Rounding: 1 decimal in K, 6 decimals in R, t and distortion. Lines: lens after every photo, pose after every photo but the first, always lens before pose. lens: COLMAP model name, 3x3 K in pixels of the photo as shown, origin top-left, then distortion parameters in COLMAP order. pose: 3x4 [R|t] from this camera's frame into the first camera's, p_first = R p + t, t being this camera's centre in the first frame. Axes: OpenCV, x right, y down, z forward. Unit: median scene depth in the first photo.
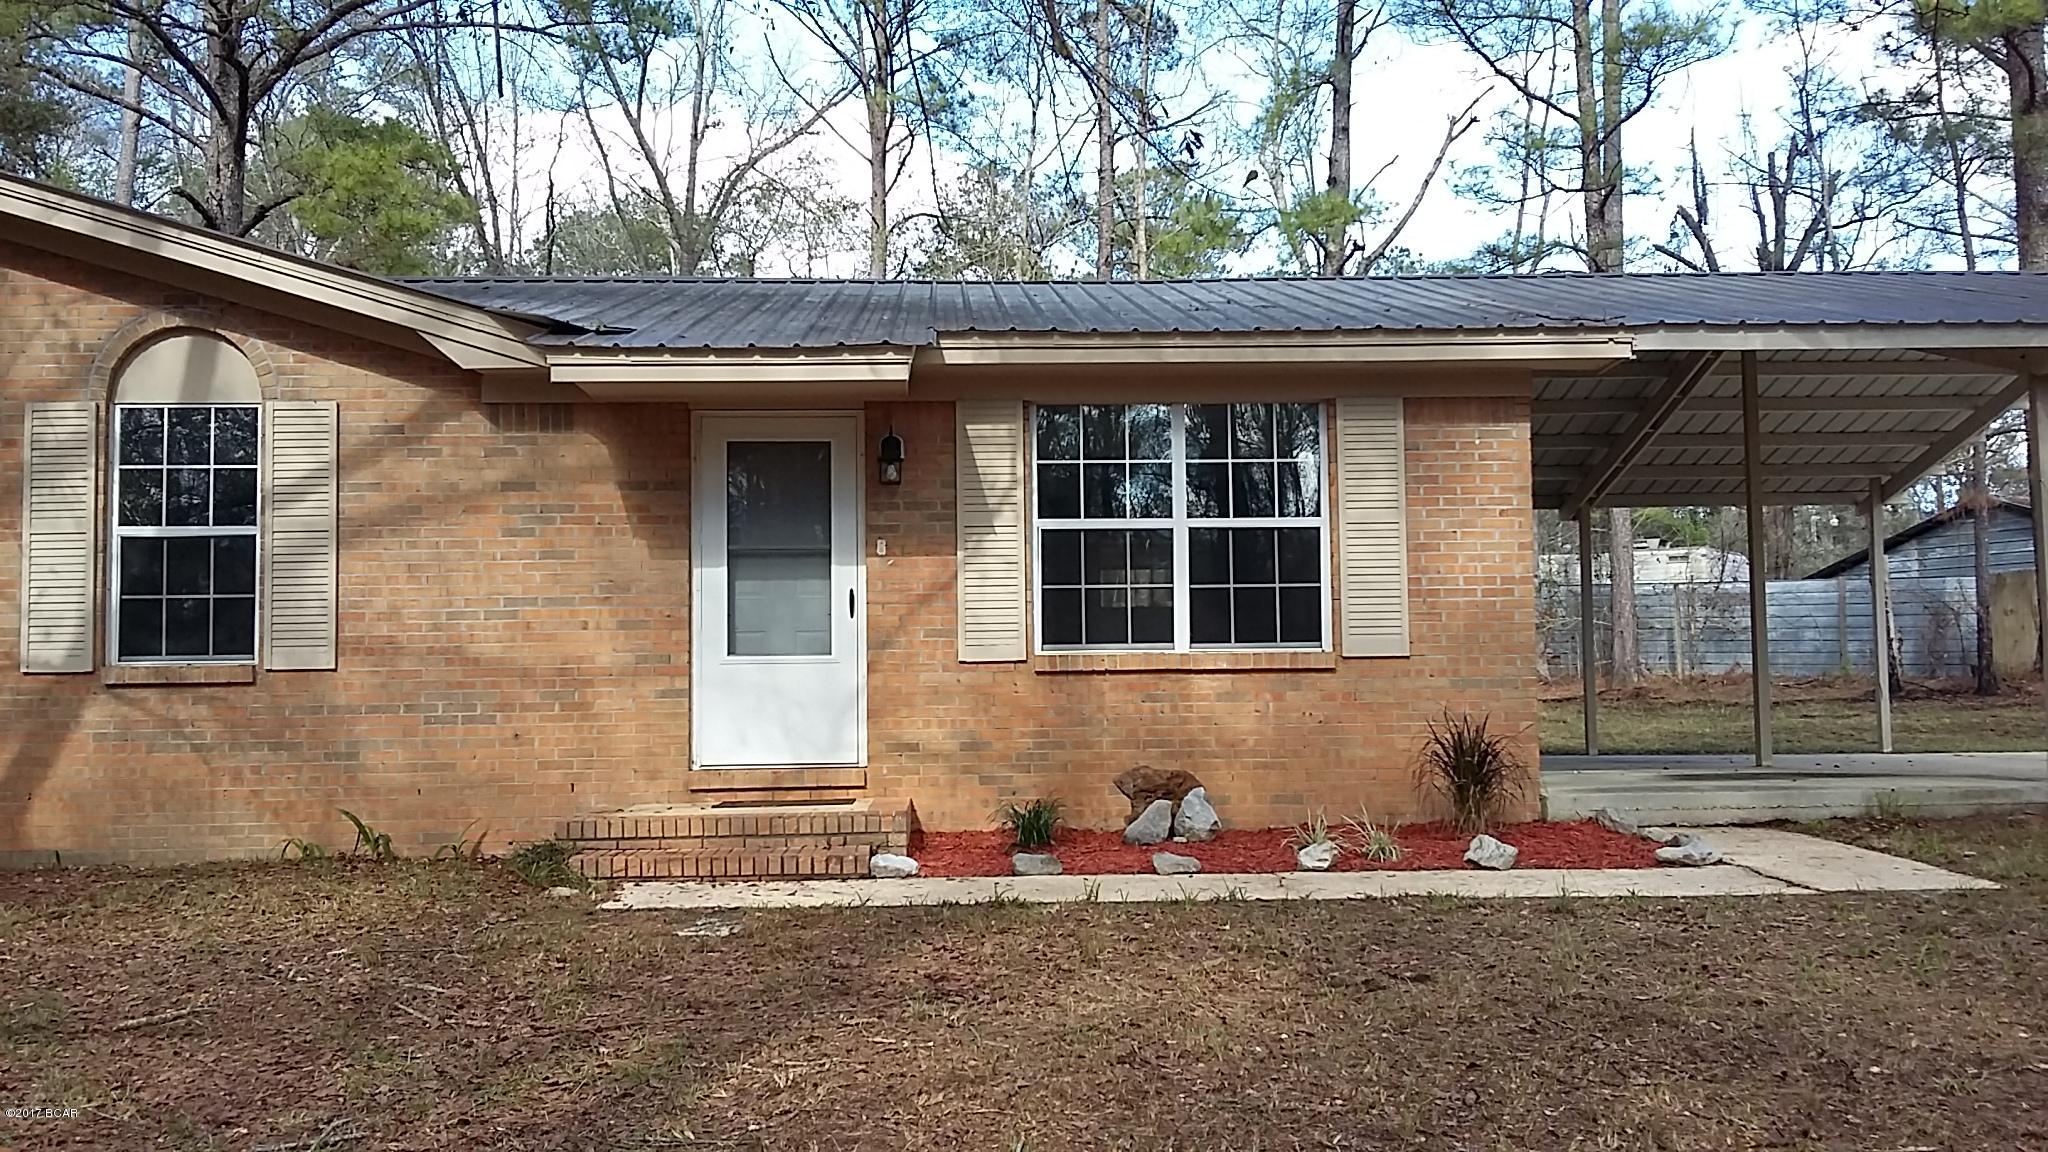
lens RADIAL K [[1908.5, 0, 1033.0], [0, 1908.5, 571.3], [0, 0, 1]] dist [0.084577, 0.000000]
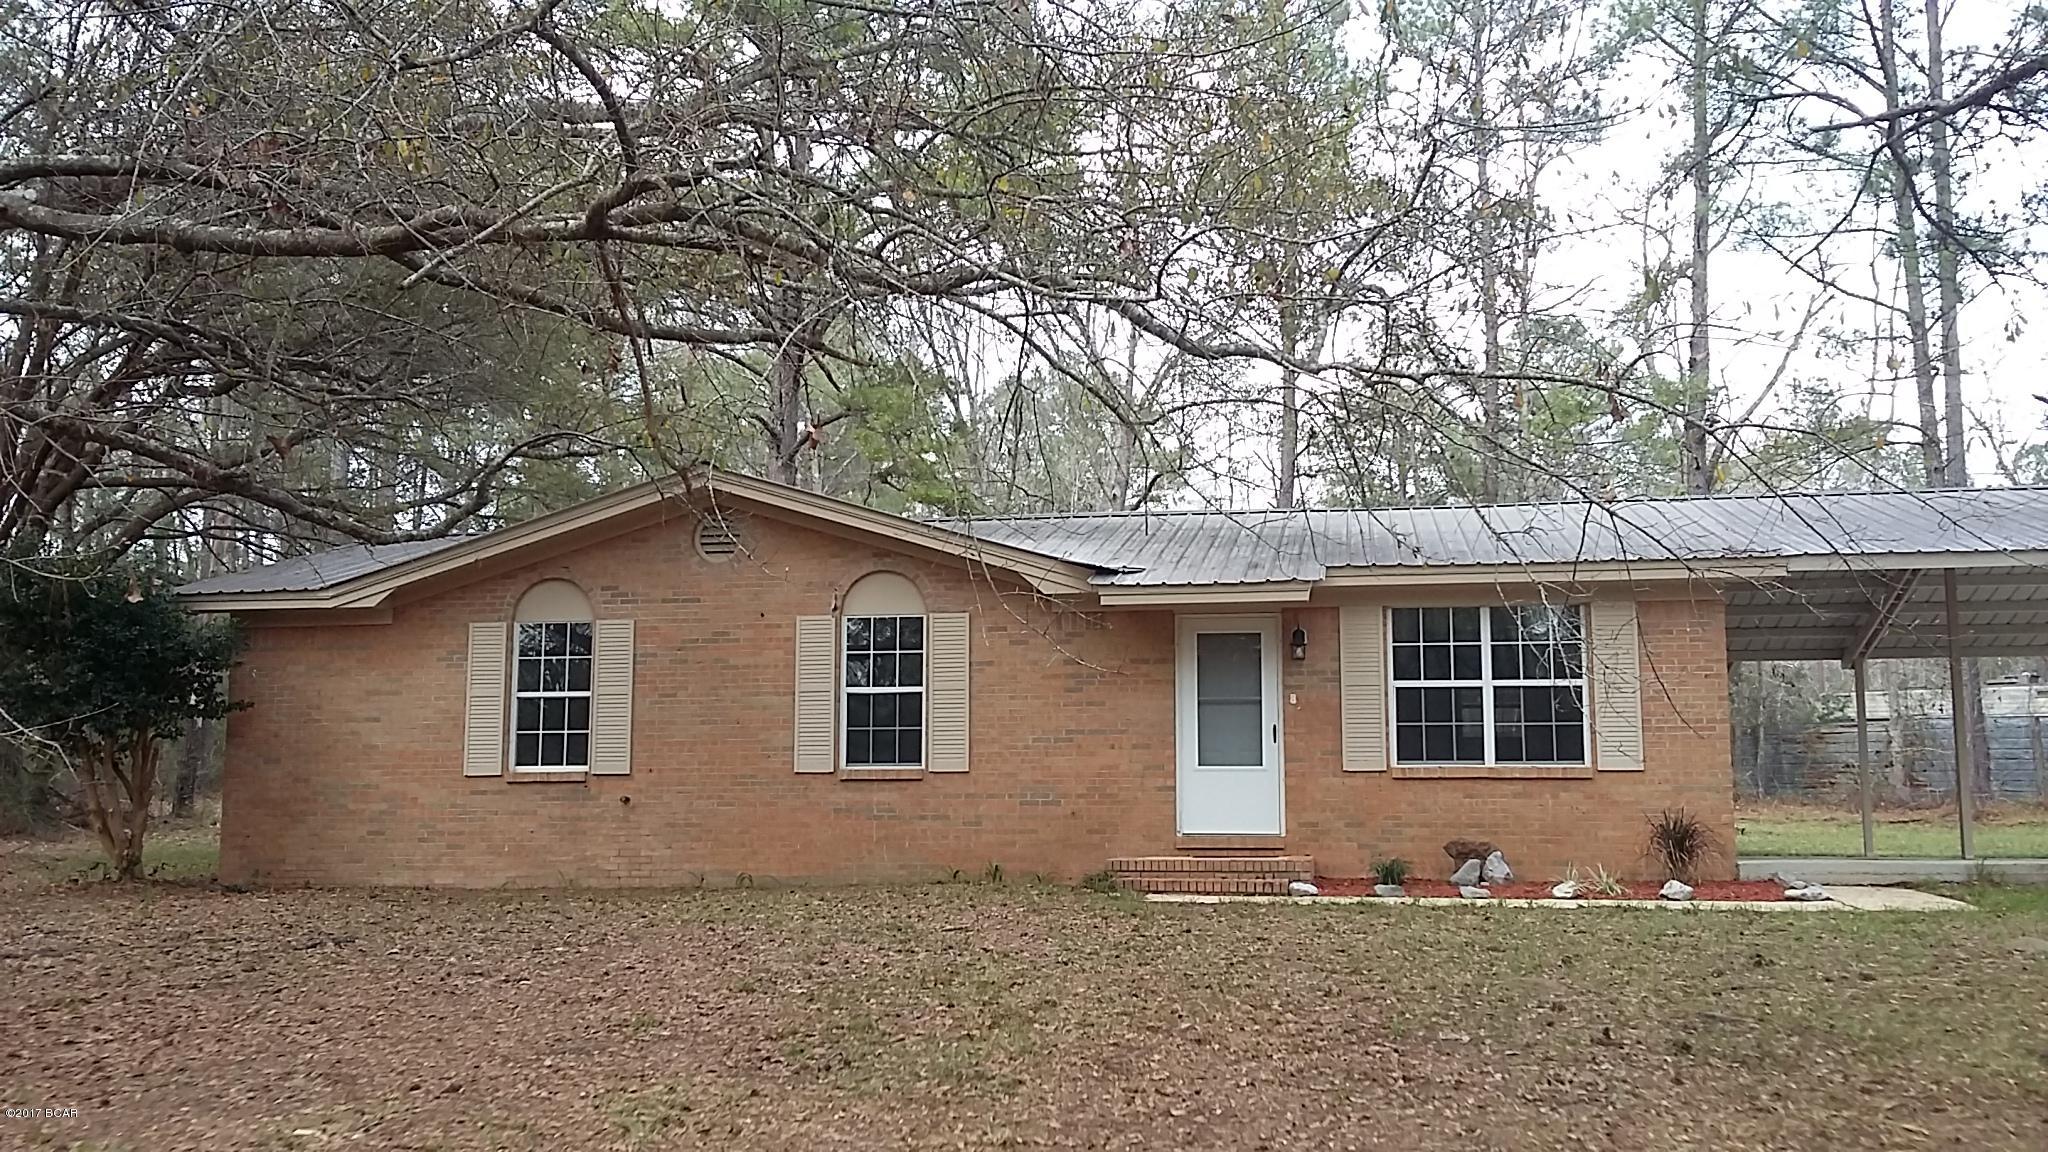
lens RADIAL K [[1908.5, 0, 1032.8], [0, 1908.5, 580.3], [0, 0, 1]] dist [0.084577, 0.000000]
pose [[0.976985, -0.014623, -0.212808, 0.049902], [0.001511, 0.998097, -0.061645, -0.013150], [0.213304, 0.059904, 0.975148, -0.614296]]
